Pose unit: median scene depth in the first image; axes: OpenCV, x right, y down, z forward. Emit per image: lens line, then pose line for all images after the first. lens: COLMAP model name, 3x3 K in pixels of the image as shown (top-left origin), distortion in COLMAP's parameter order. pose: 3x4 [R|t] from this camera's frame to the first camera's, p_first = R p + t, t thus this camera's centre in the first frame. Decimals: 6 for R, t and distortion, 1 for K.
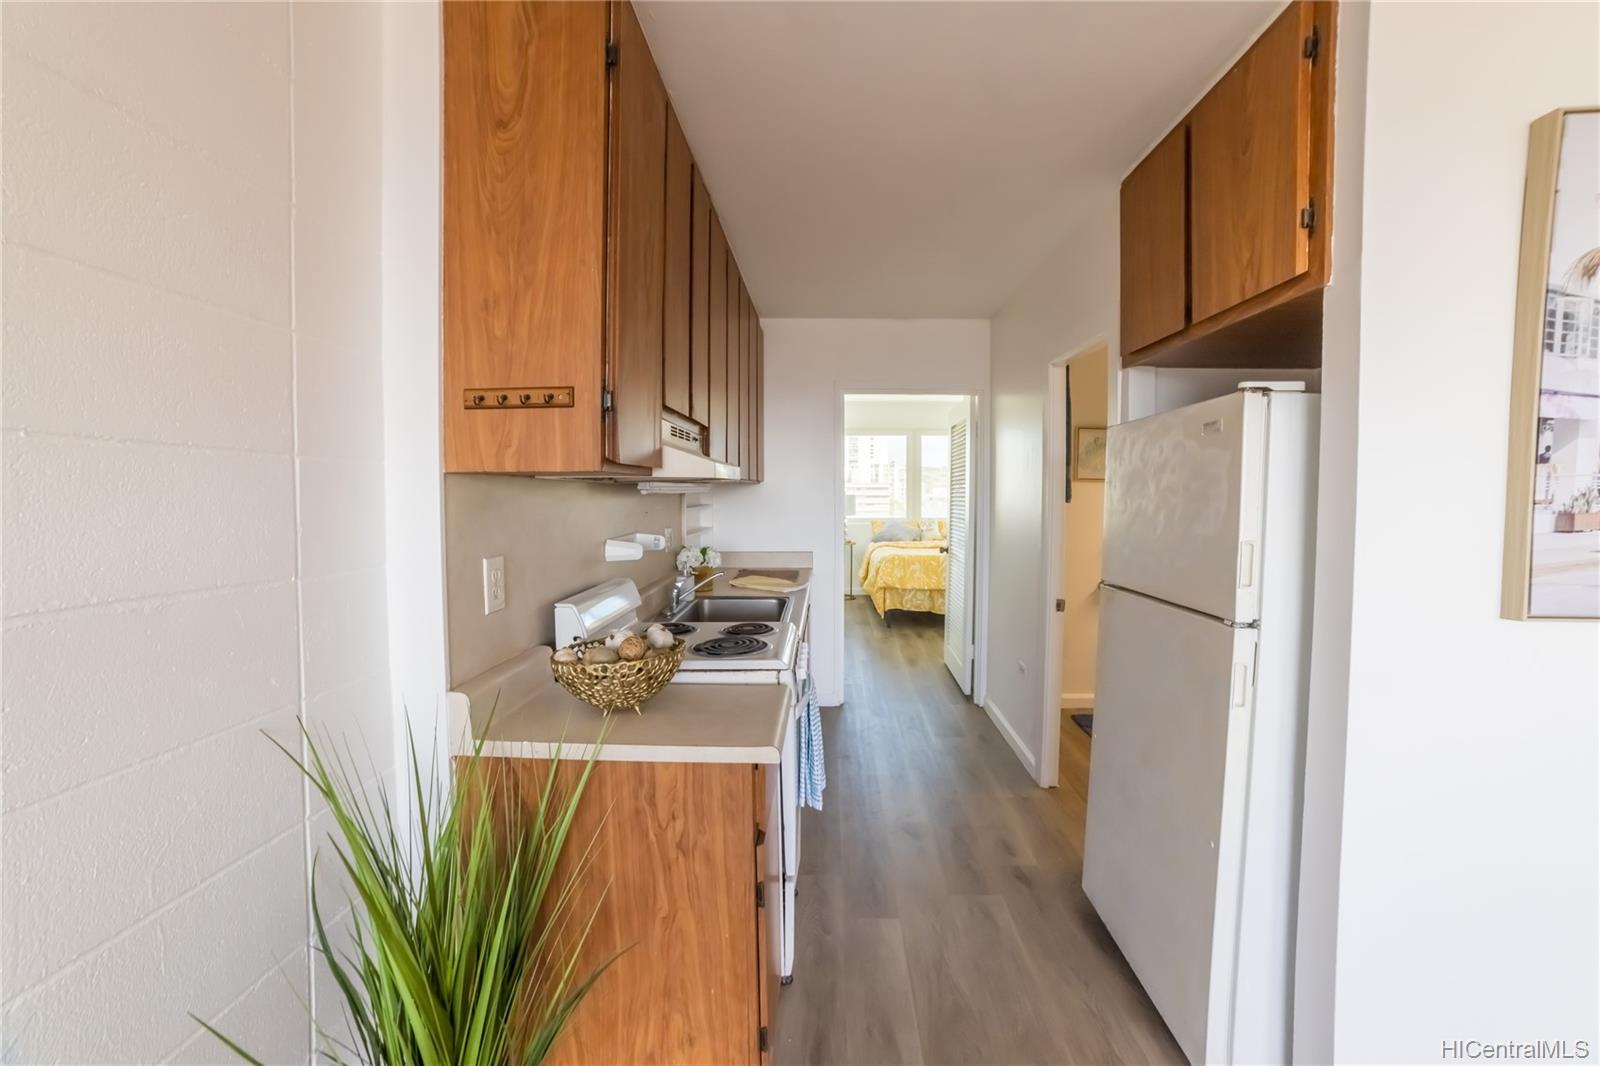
lens RADIAL K [[627.9, 0, 795.4], [0, 627.9, 517.9], [0, 0, 1]] dist [-0.087139, 0.033610]
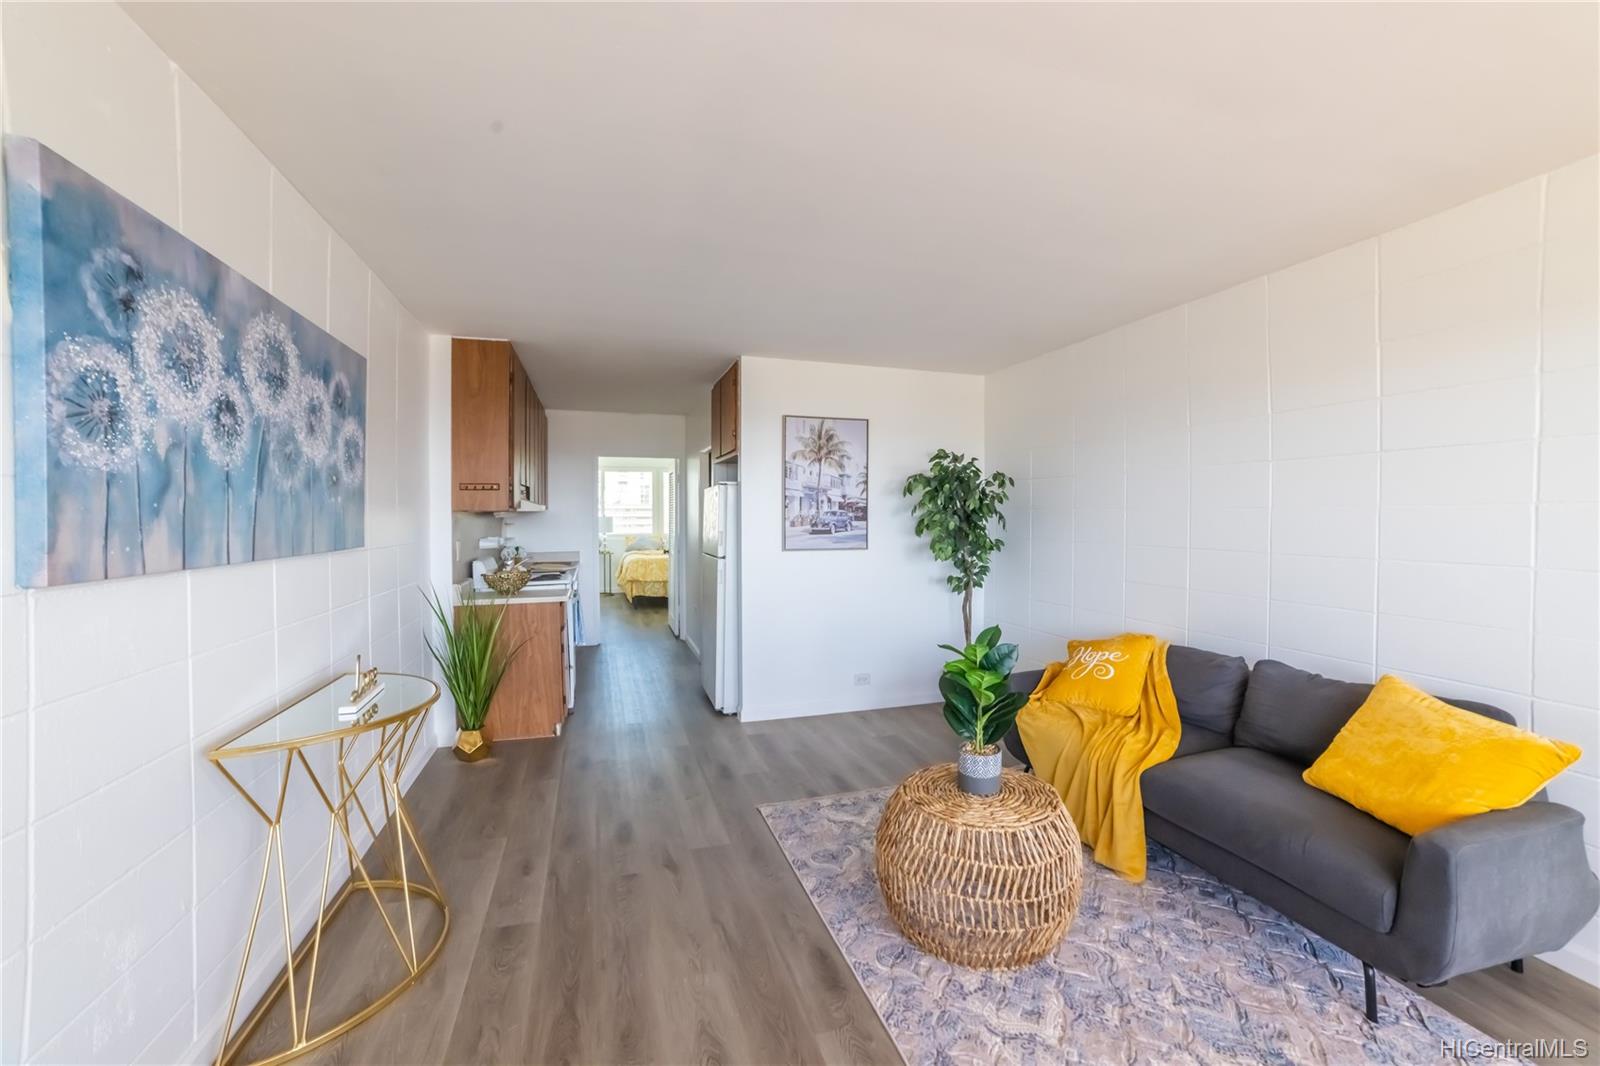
lens RADIAL K [[631.6, 0, 805.8], [0, 631.6, 520.3], [0, 0, 1]] dist [-0.087219, 0.033942]
pose [[0.930511, -0.006773, 0.366200, -0.045517], [0.017696, 0.999493, -0.026481, 0.060700], [-0.365835, 0.031121, 0.930159, -1.785013]]
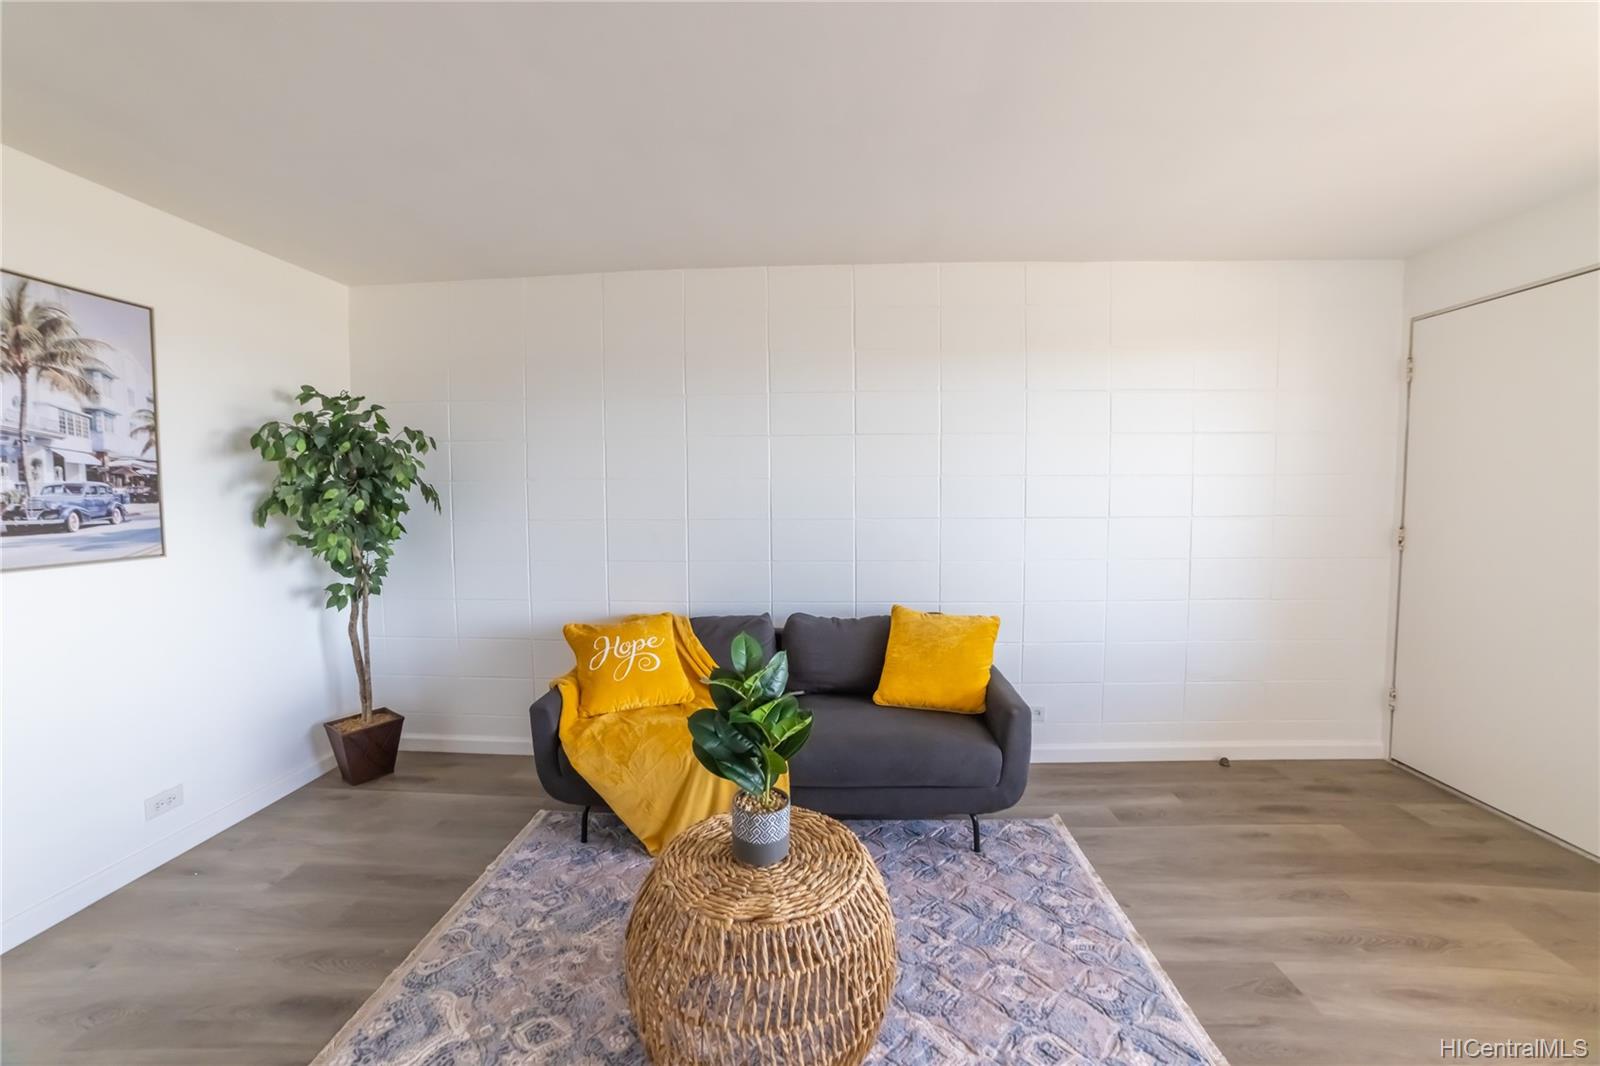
lens RADIAL K [[627.9, 0, 795.4], [0, 627.9, 517.9], [0, 0, 1]] dist [-0.087139, 0.033610]
pose [[-0.004738, -0.052066, 0.998632, -0.157293], [0.047865, 0.997487, 0.052234, 0.029431], [-0.998843, 0.048047, -0.002234, -0.807376]]
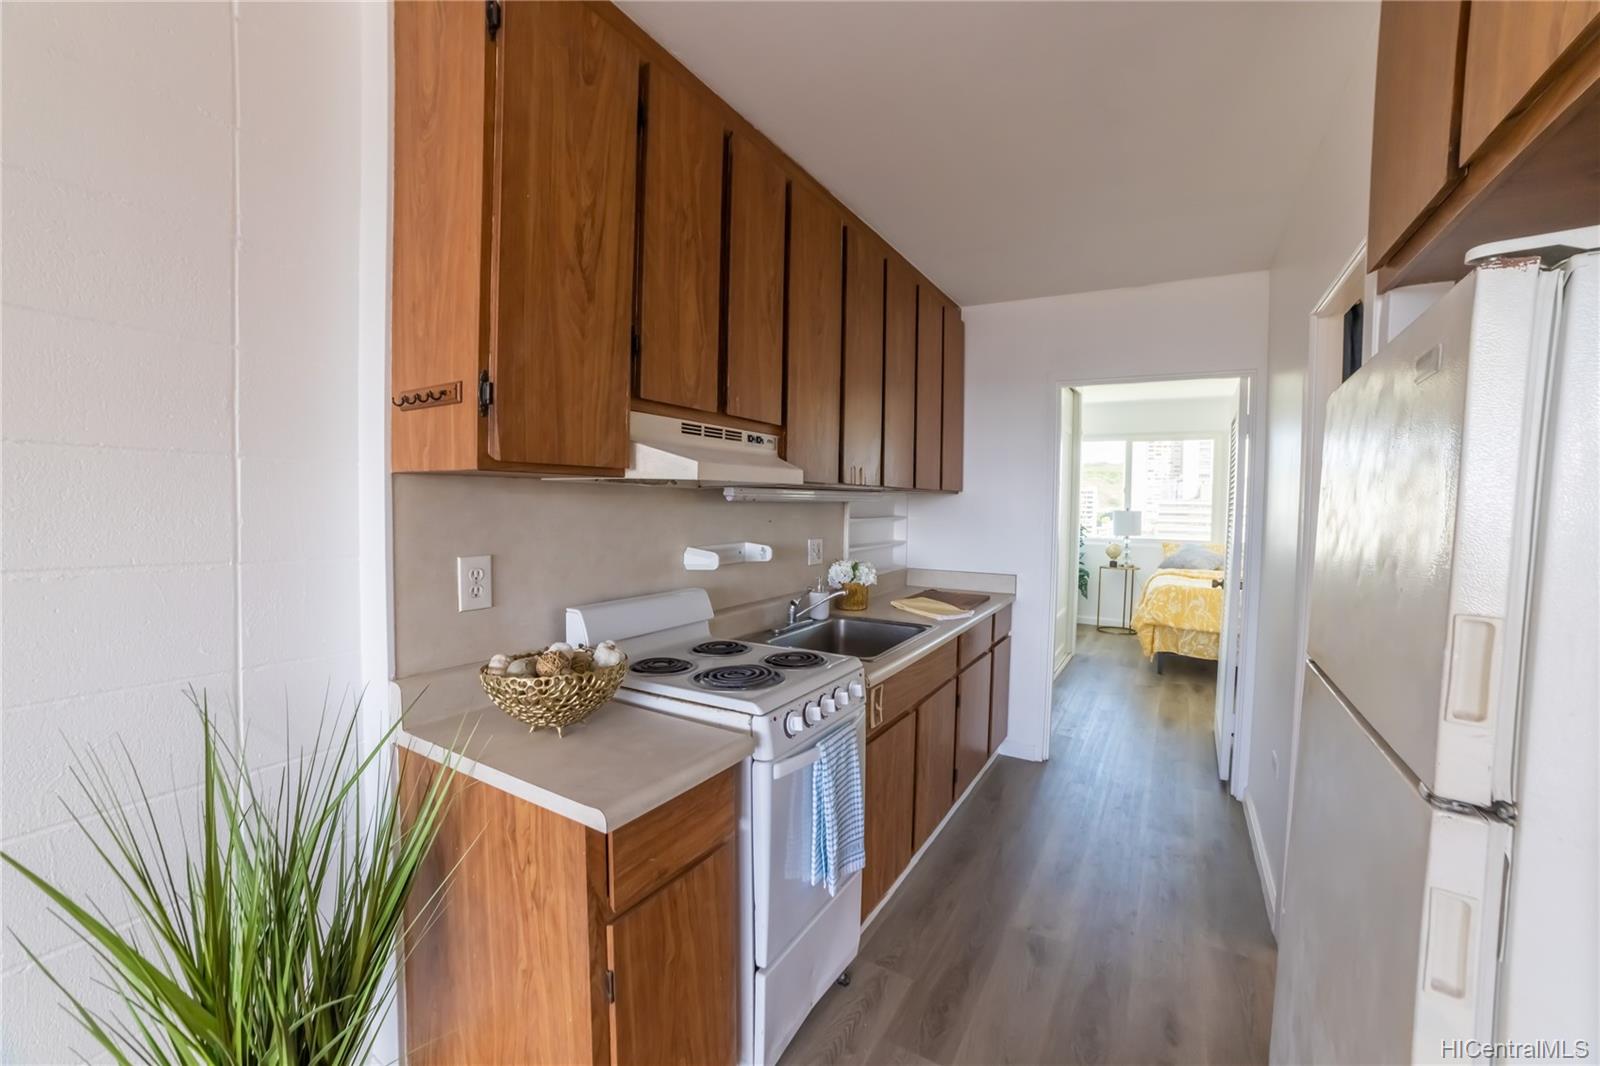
lens RADIAL K [[623.7, 0, 807.9], [0, 623.7, 526.8], [0, 0, 1]] dist [-0.084698, 0.030768]
pose [[0.882682, 0.032709, -0.468832, 0.400085], [-0.035976, 0.999351, 0.001989, -0.006261], [0.468592, 0.015111, 0.883285, 0.307825]]
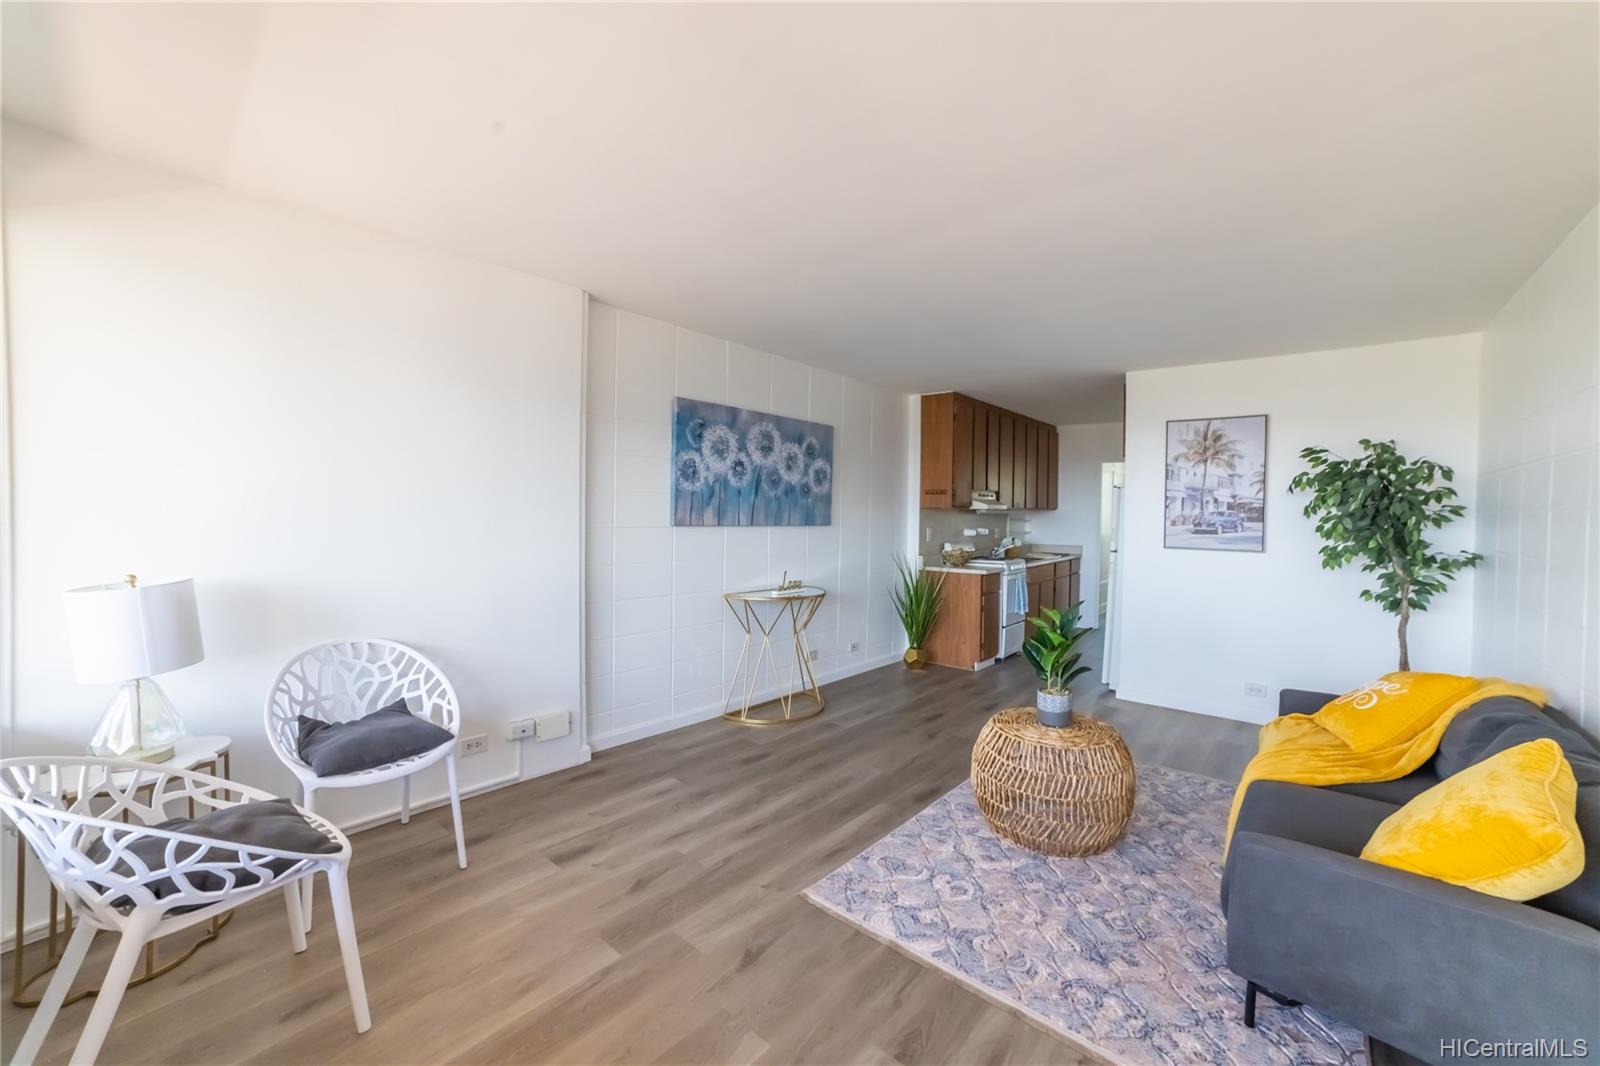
lens RADIAL K [[631.6, 0, 805.8], [0, 631.6, 520.3], [0, 0, 1]] dist [-0.087219, 0.033942]
pose [[0.797611, 0.019219, -0.602865, 1.176373], [-0.038613, 0.999069, -0.019237, 0.105554], [0.601934, 0.038622, 0.797611, -2.421006]]
